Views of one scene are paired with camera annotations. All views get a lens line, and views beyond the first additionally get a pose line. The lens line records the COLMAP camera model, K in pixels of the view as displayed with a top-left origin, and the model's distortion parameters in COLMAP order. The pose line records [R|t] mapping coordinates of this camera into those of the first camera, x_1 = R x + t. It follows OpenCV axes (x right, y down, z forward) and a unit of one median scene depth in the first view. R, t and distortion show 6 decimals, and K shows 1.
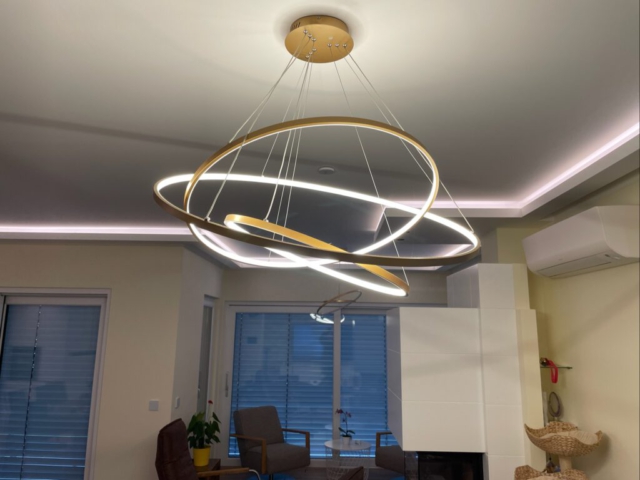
lens RADIAL K [[480.5, 0, 320.0], [0, 480.5, 240.0], [0, 0, 1]] dist [0.004873, 0.000405]
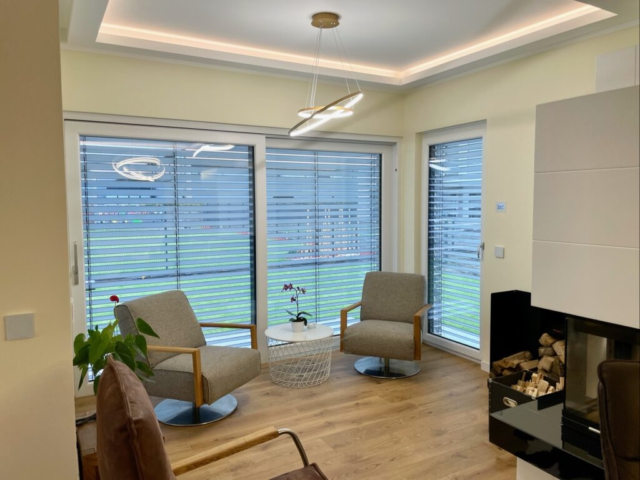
lens RADIAL K [[480.5, 0, 320.0], [0, 480.5, 240.0], [0, 0, 1]] dist [0.004873, 0.000405]
pose [[0.857414, -0.062632, 0.510802, -0.254164], [-0.074999, 0.966762, 0.244430, 0.132482], [-0.509134, -0.247887, 0.824218, 0.458094]]
